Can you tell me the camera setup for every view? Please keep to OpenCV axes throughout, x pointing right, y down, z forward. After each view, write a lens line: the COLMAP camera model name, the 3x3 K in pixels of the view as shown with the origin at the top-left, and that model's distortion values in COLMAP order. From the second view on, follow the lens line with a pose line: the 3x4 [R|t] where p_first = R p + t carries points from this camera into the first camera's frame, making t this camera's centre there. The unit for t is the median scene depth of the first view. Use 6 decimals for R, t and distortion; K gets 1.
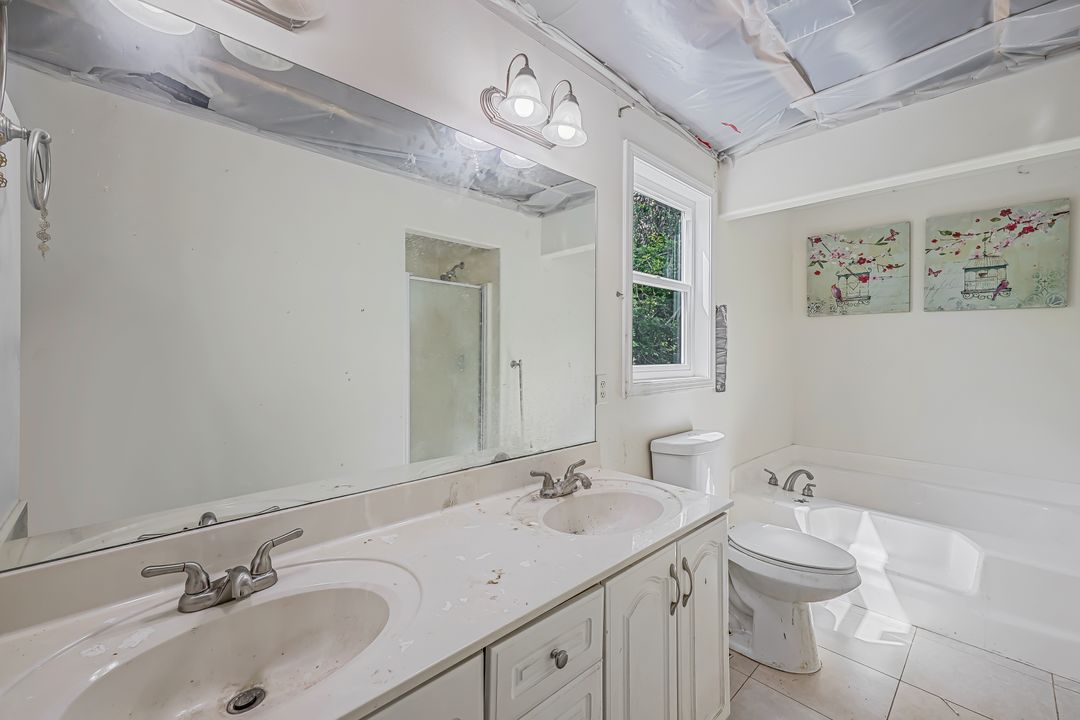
lens RADIAL K [[437.5, 0, 544.1], [0, 437.5, 352.0], [0, 0, 1]] dist [0.001966, -0.000320]
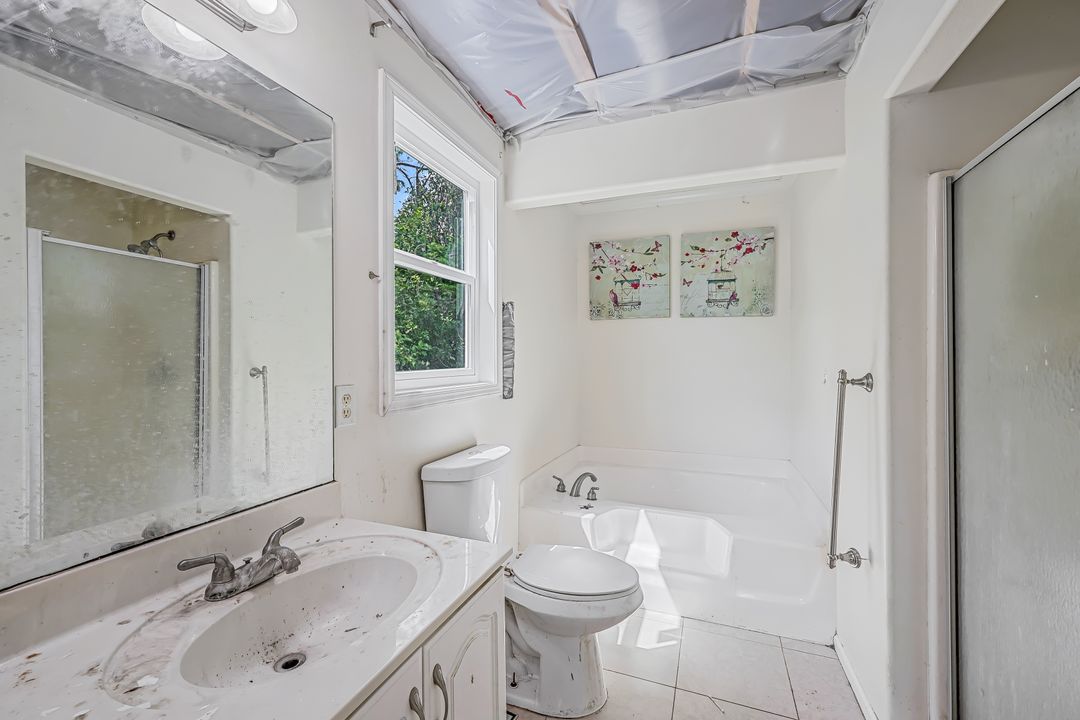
lens RADIAL K [[437.5, 0, 541.2], [0, 437.5, 357.7], [0, 0, 1]] dist [0.001966, -0.000320]
pose [[0.907318, -0.007846, 0.420373, 0.108492], [0.006689, 0.999969, 0.004226, 0.005240], [-0.420393, -0.001023, 0.907342, 0.193827]]
